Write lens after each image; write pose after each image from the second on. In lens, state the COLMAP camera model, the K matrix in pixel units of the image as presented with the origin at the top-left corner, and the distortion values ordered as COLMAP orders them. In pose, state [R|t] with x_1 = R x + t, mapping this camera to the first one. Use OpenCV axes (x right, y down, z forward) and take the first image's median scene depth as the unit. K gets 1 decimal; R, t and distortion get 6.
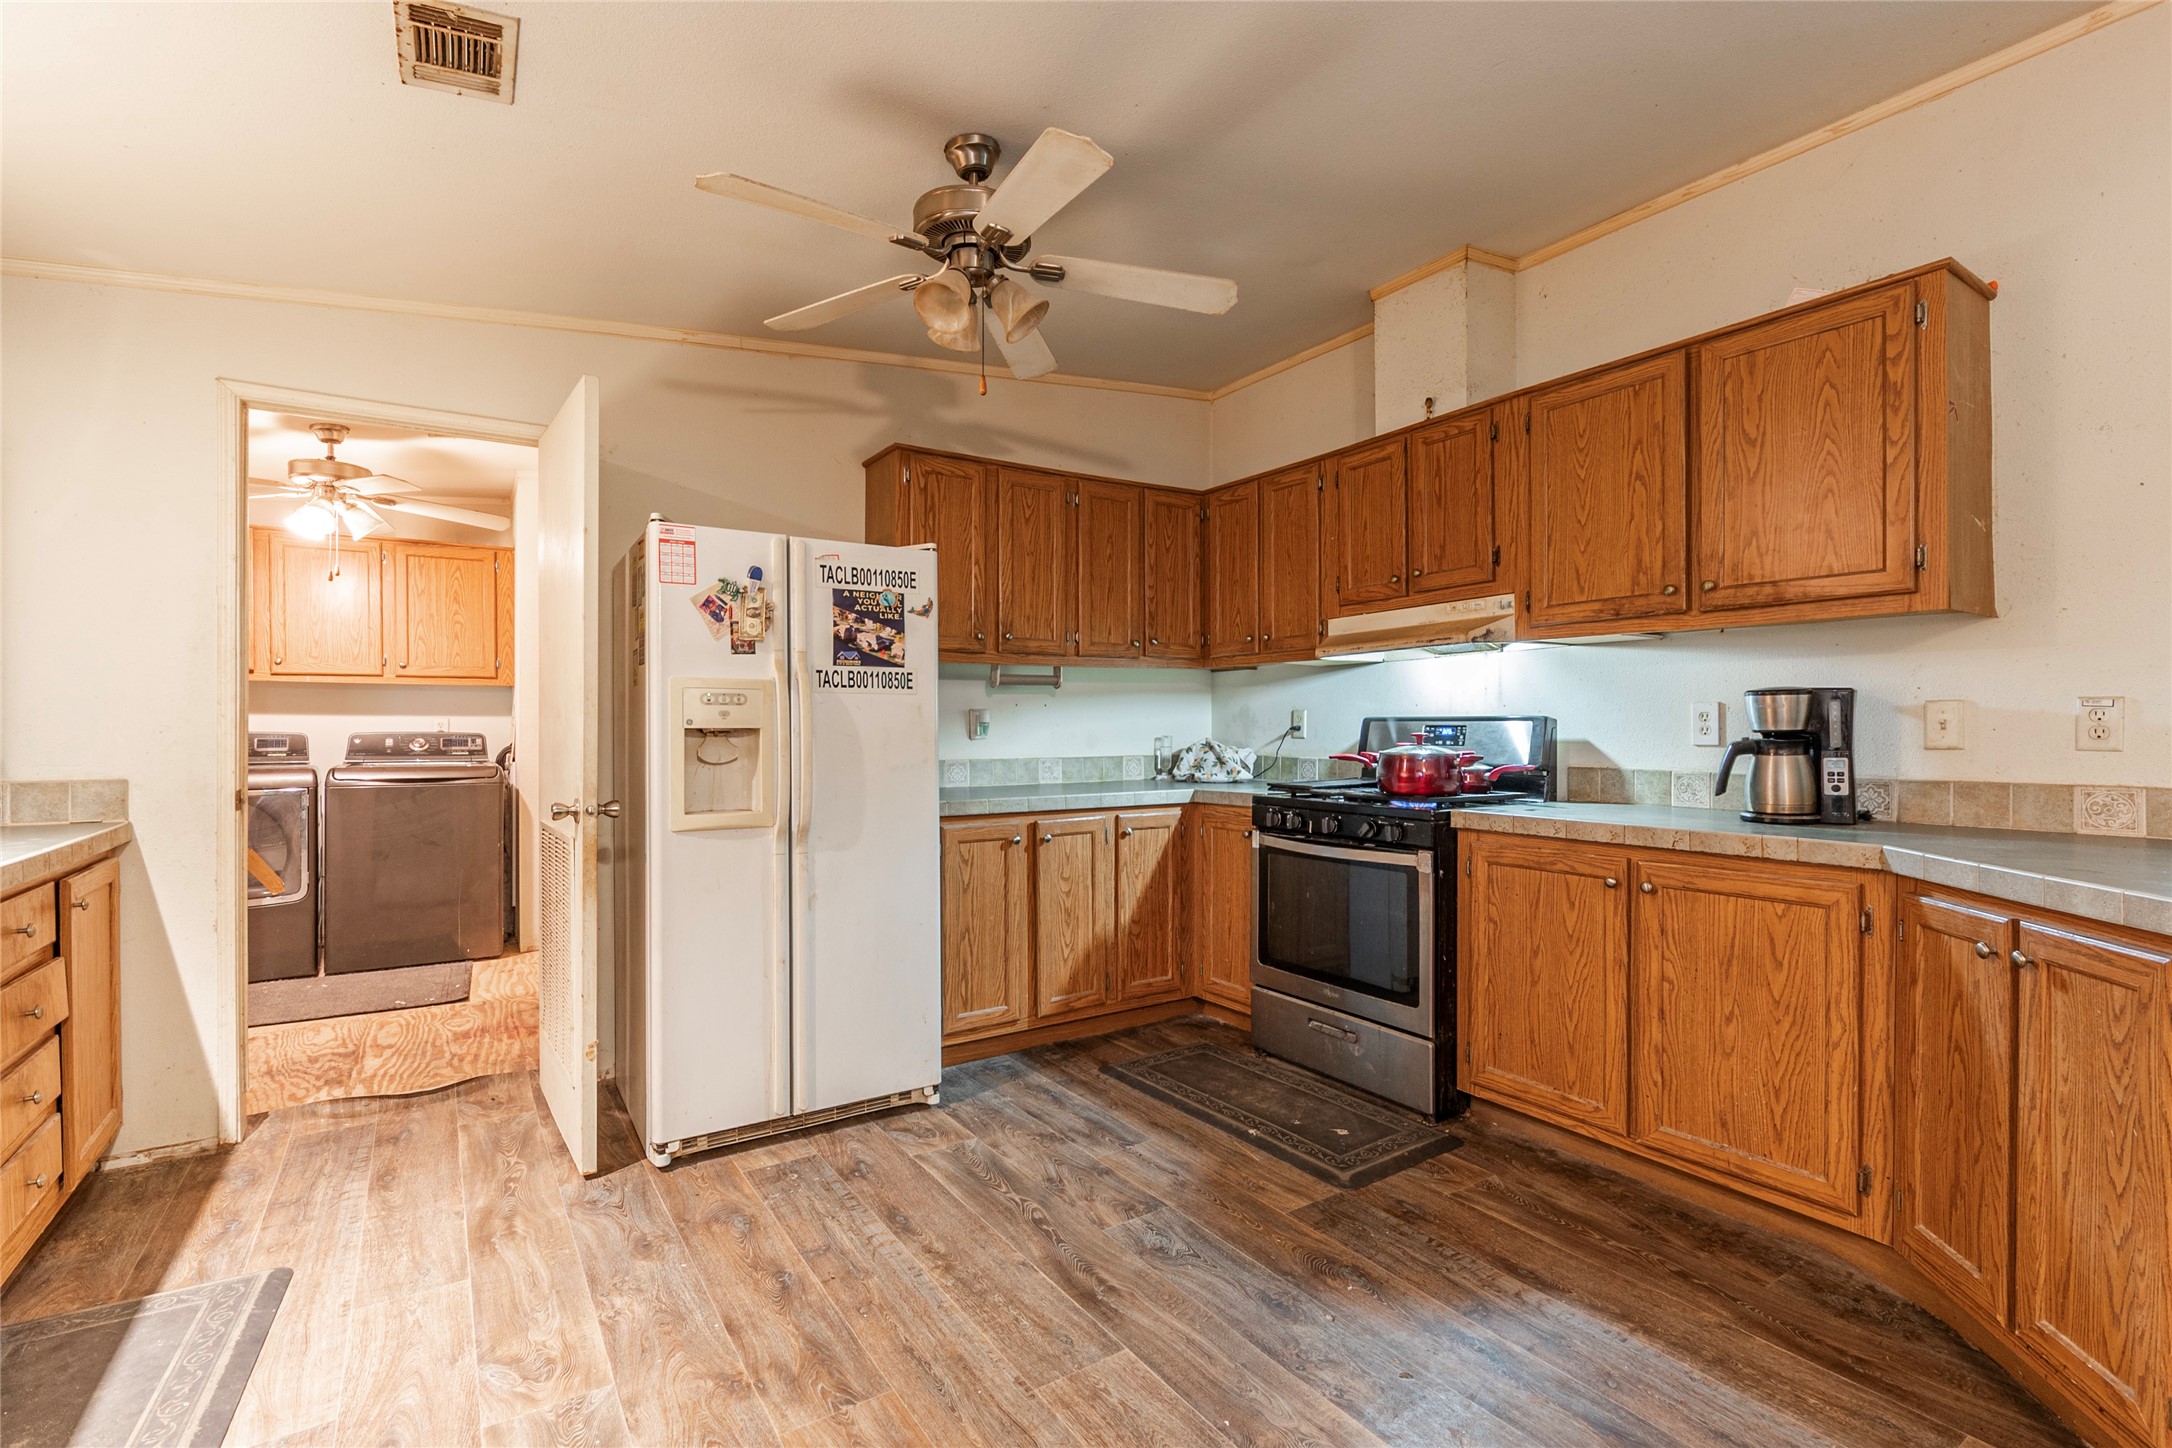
lens RADIAL K [[1004.3, 0, 1107.8], [0, 1004.3, 728.0], [0, 0, 1]] dist [0.009501, -0.006339]
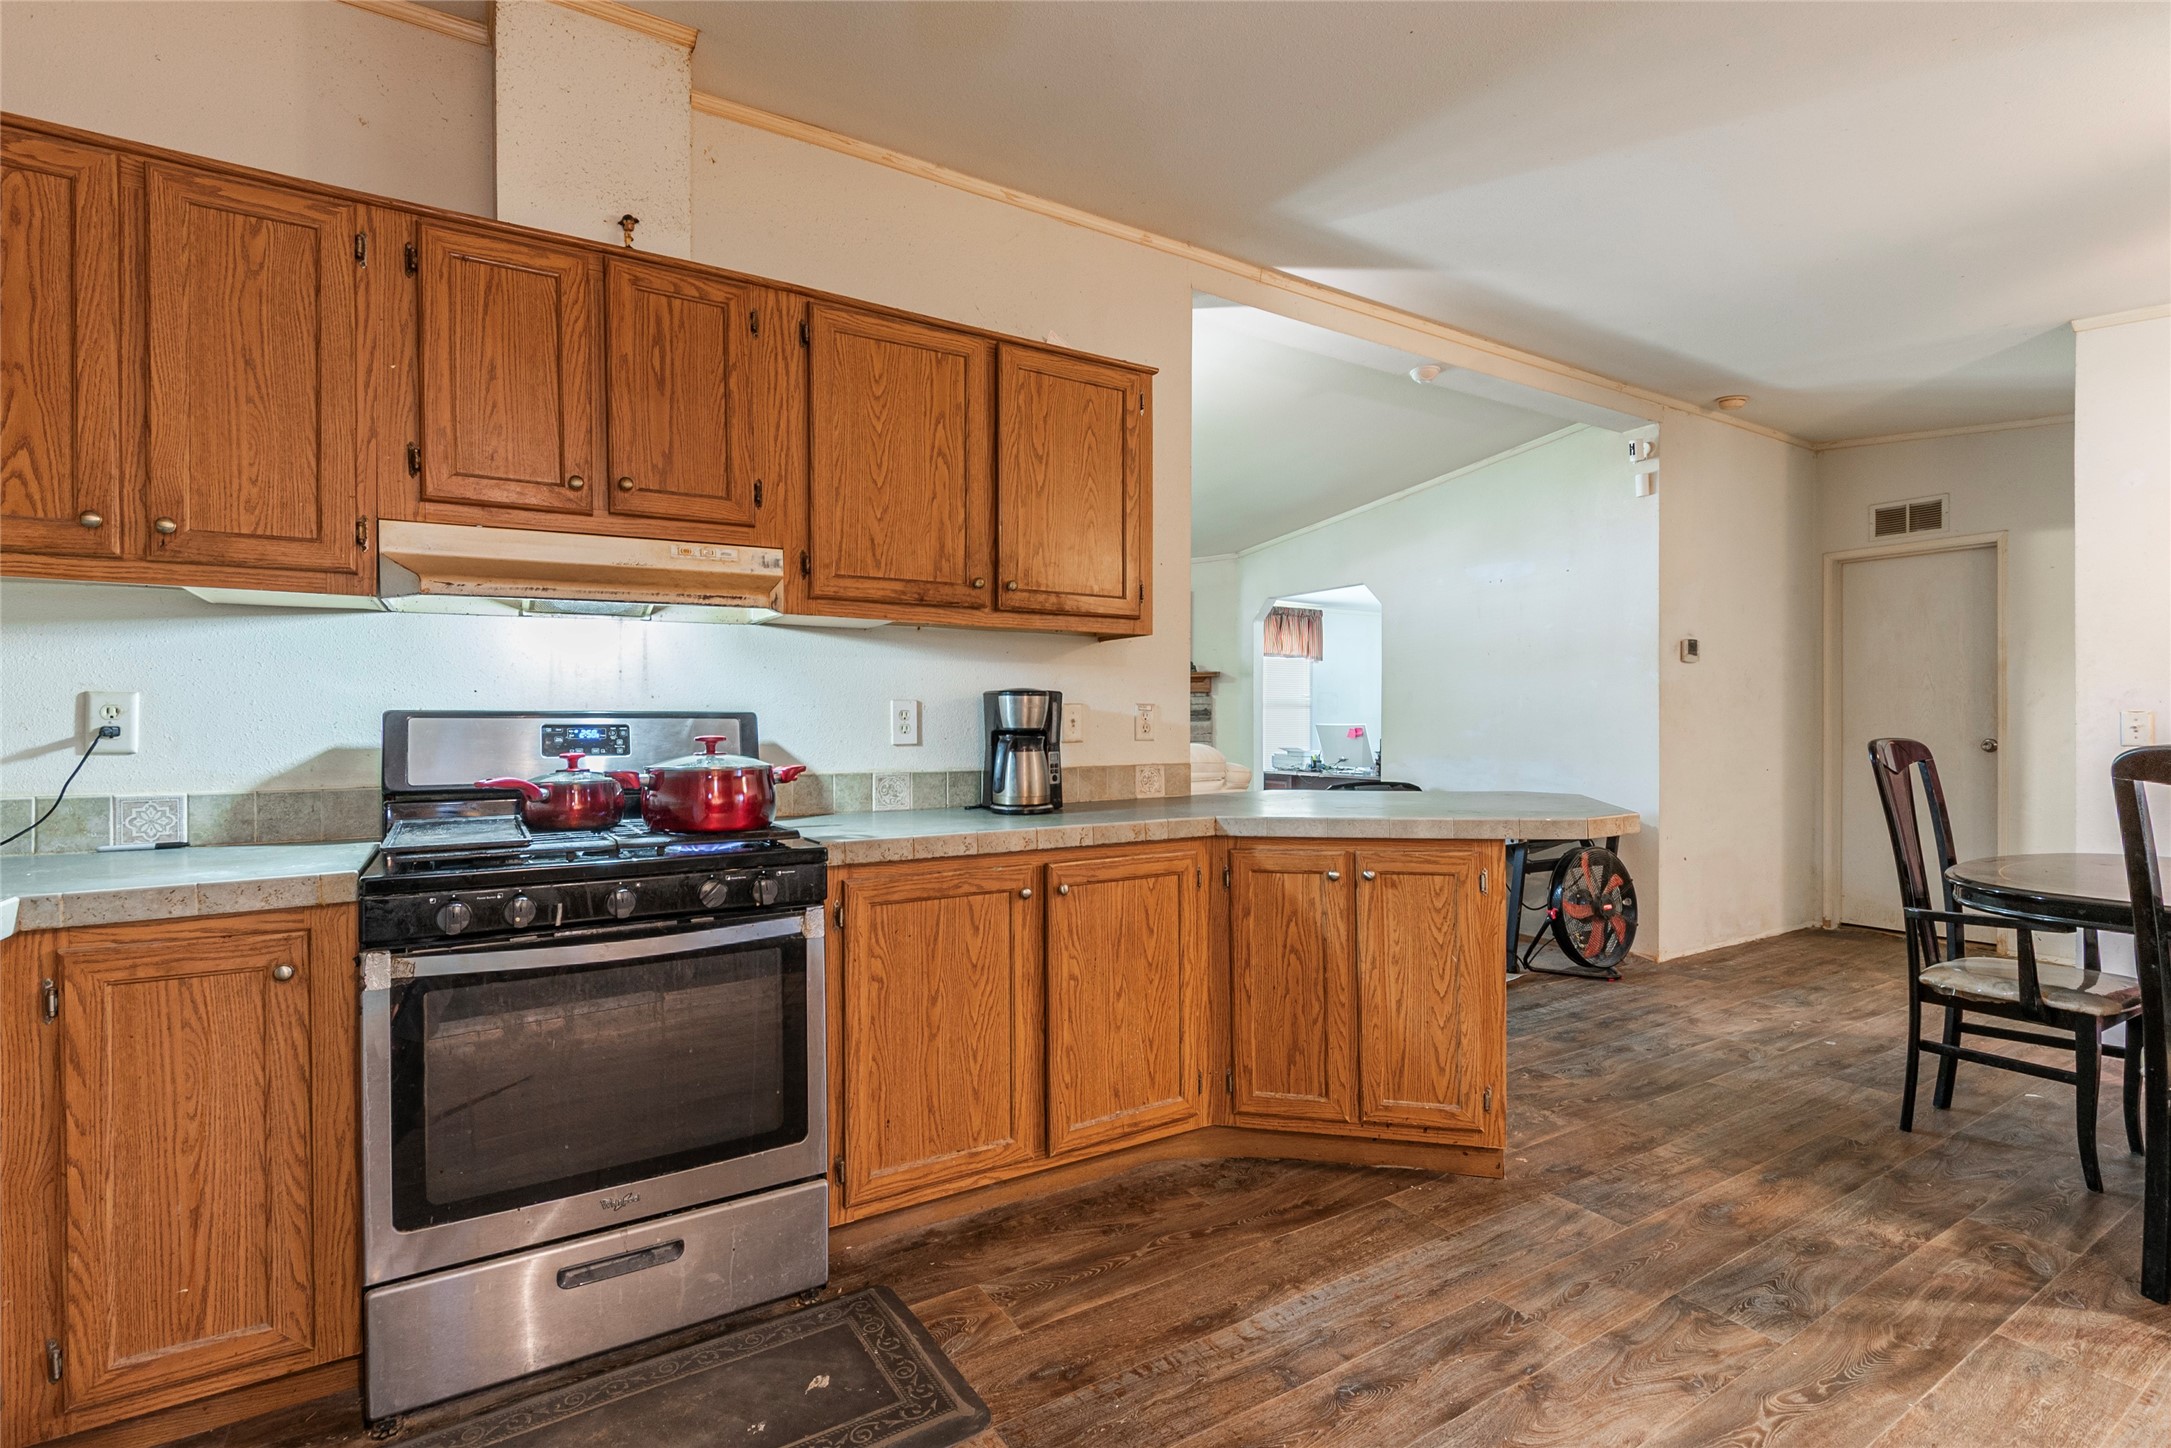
lens RADIAL K [[1003.9, 0, 1107.3], [0, 1003.9, 728.0], [0, 0, 1]] dist [0.009501, -0.006339]
pose [[0.024839, -0.006035, 0.999673, -0.412513], [0.004228, 0.999973, 0.005932, -0.003769], [-0.999683, 0.004079, 0.024864, 0.878469]]
